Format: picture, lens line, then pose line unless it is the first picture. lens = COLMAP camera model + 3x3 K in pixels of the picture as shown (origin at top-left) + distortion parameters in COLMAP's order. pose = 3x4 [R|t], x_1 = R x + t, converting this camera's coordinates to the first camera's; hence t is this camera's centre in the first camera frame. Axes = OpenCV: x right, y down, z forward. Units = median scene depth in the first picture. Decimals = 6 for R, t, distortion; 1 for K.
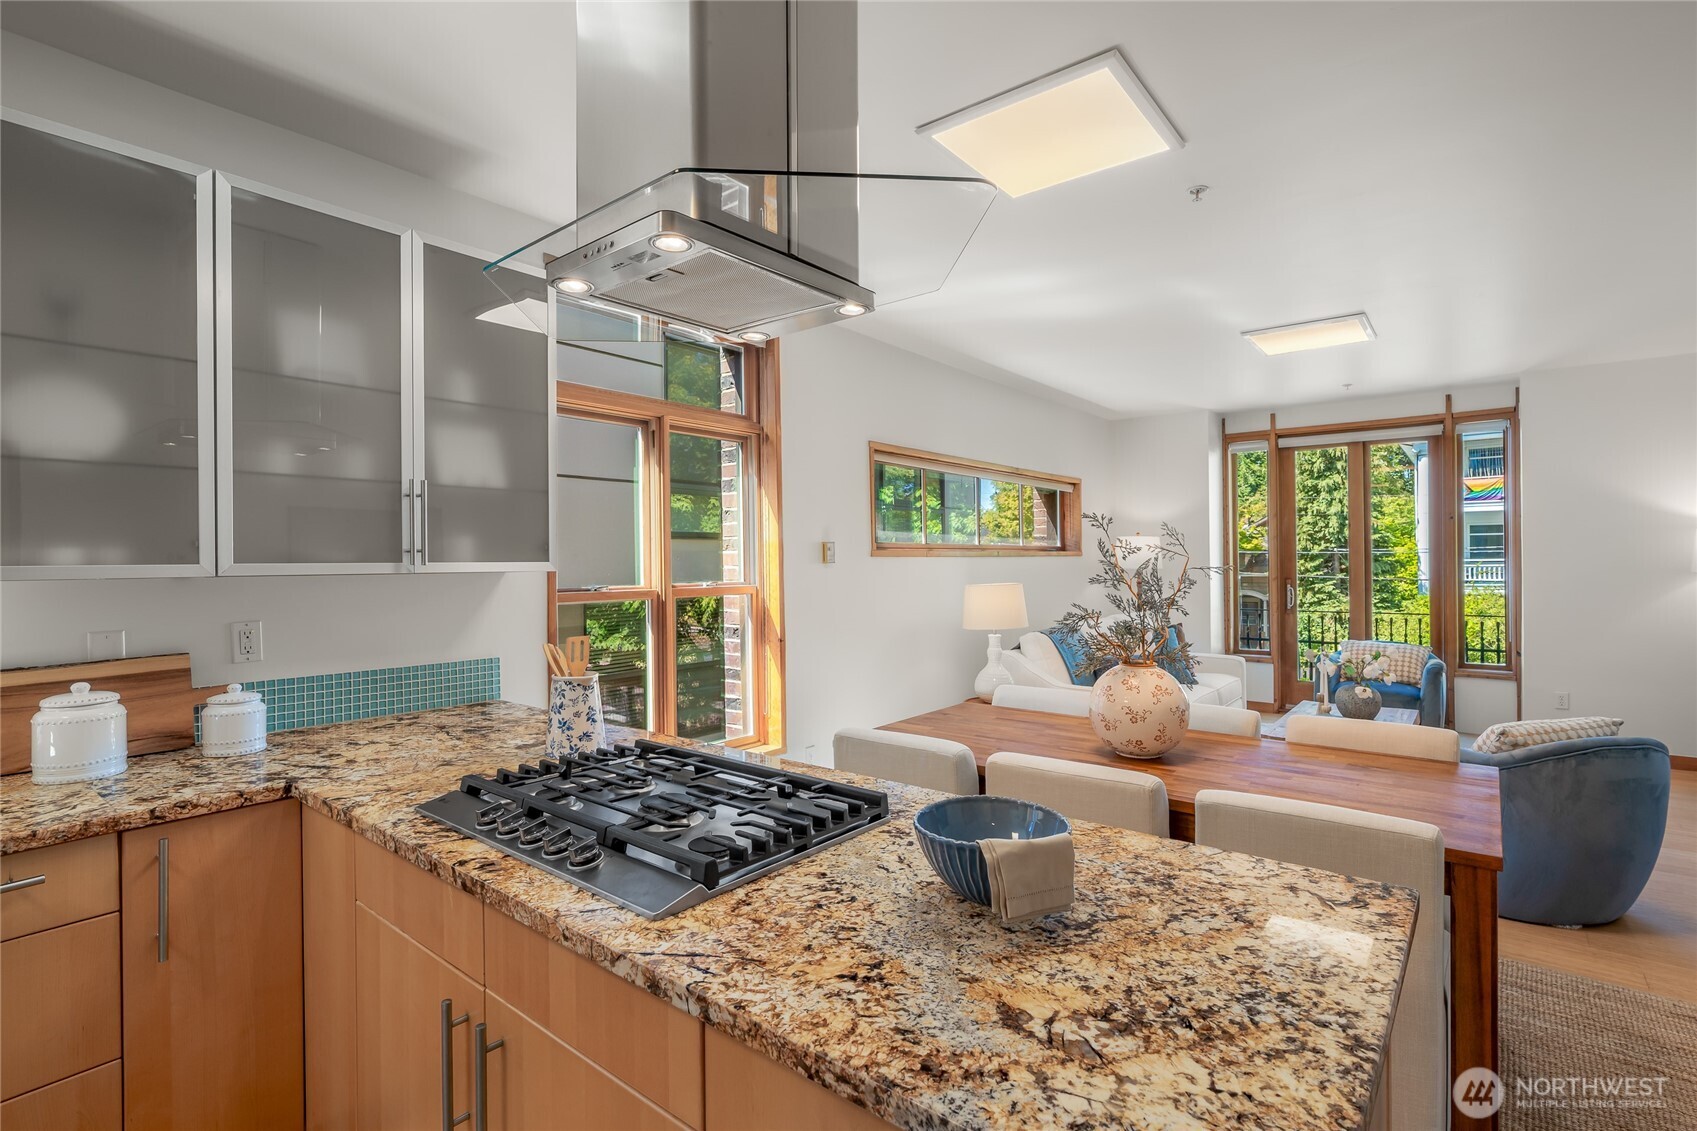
lens RADIAL K [[791.6, 0, 842.9], [0, 791.6, 559.7], [0, 0, 1]] dist [-0.008123, 0.003063]
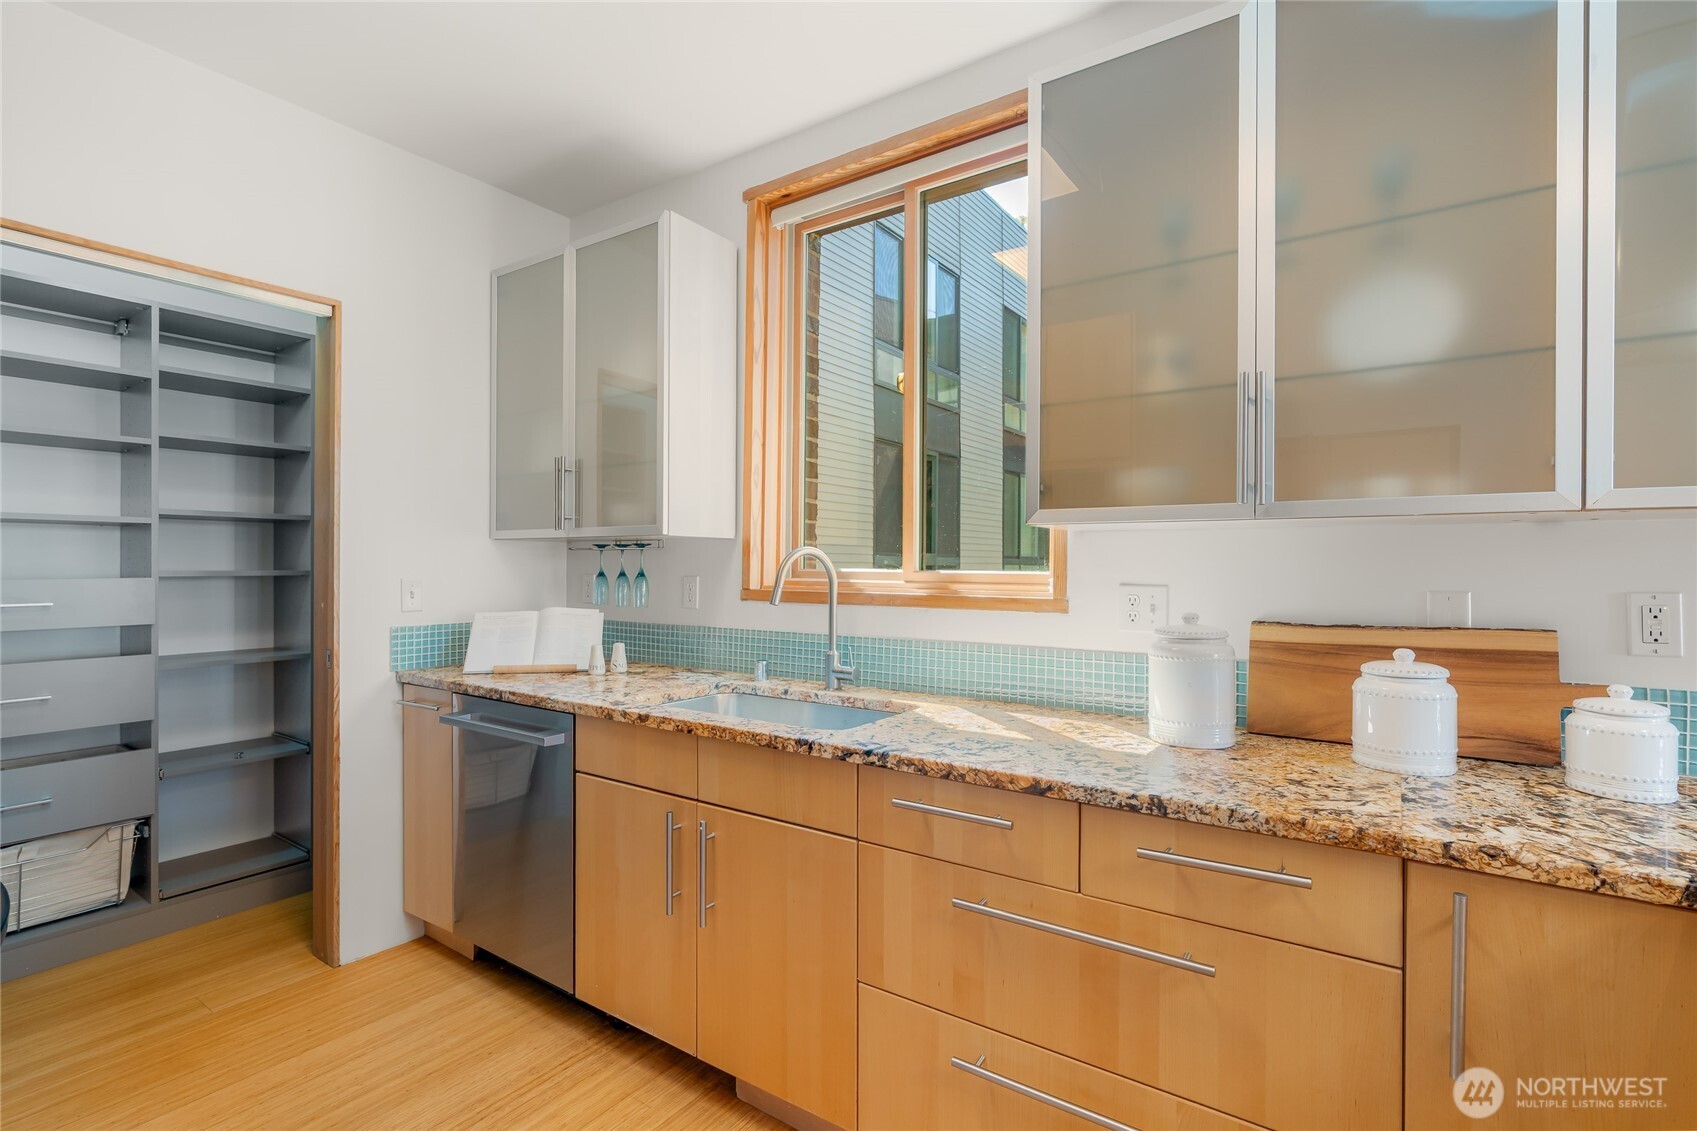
lens RADIAL K [[791.6, 0, 855.0], [0, 791.6, 570.1], [0, 0, 1]] dist [-0.008123, 0.003063]
pose [[0.076653, 0.016701, -0.996918, -0.102792], [-0.005644, 0.999851, 0.016317, 0.031409], [0.997042, 0.004376, 0.076736, 0.182228]]
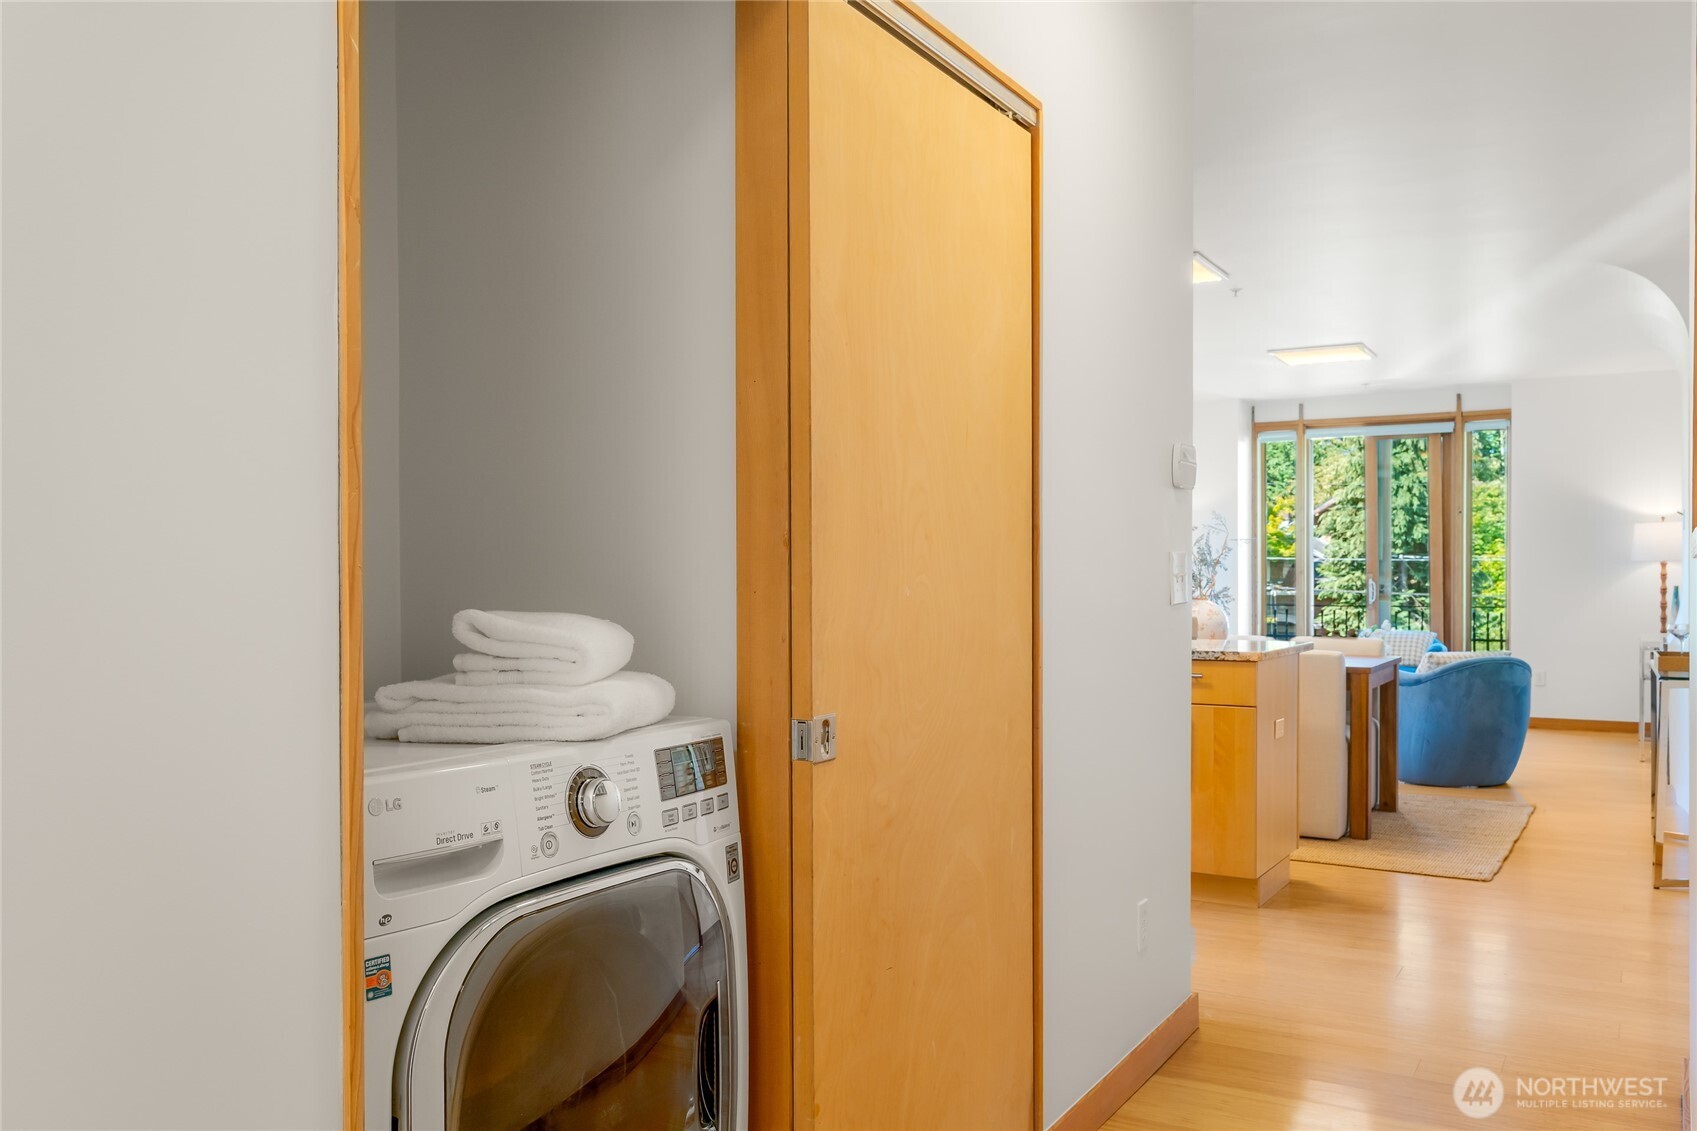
lens RADIAL K [[1359.7, 0, 847.0], [0, 1359.7, 581.8], [0, 0, 1]] dist [0.043451, 0.002395]
pose [[0.987420, 0.007845, 0.157927, -0.427679], [-0.008664, 0.999952, 0.004494, 0.051324], [-0.157884, -0.005806, 0.987441, -0.903066]]
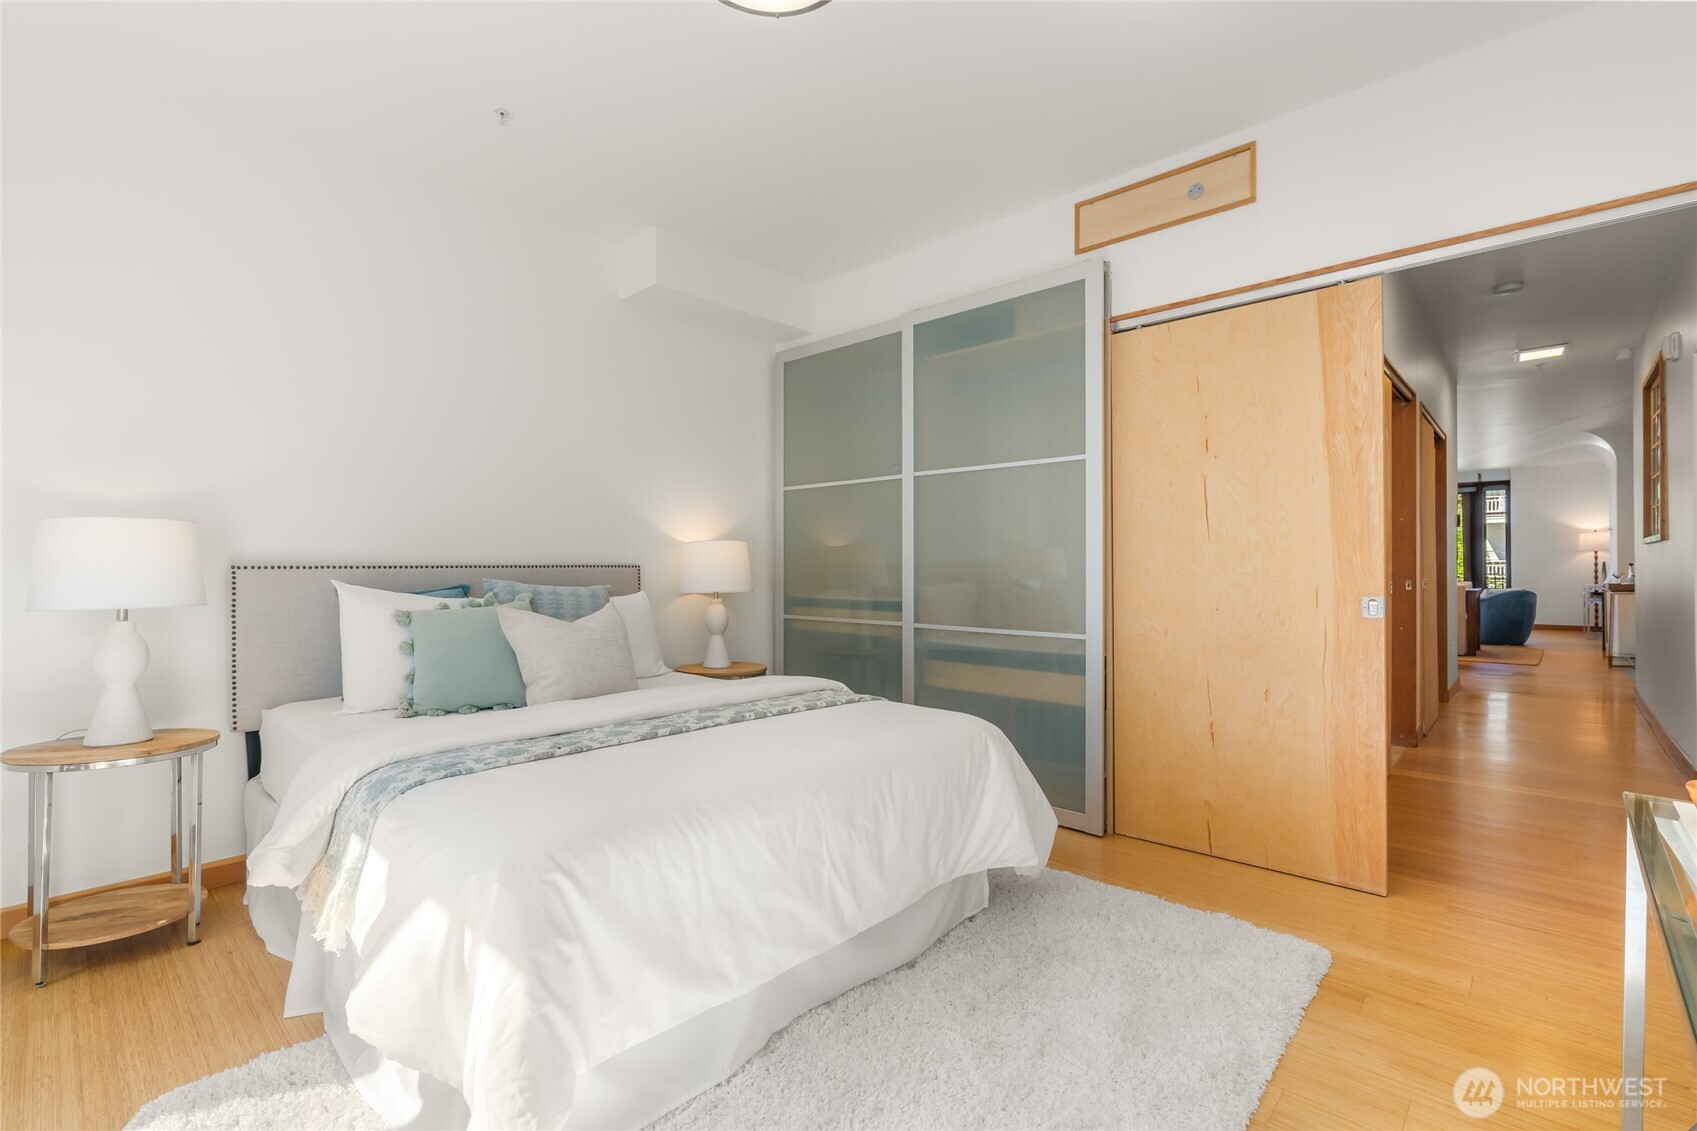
lens RADIAL K [[769.1, 0, 833.7], [0, 769.1, 569.2], [0, 0, 1]] dist [-0.005610, 0.001312]
pose [[0.997729, 0.006867, -0.067000, -1.229001], [-0.006683, 0.999973, 0.002979, 0.089952], [0.067019, -0.002524, 0.997749, -1.734396]]
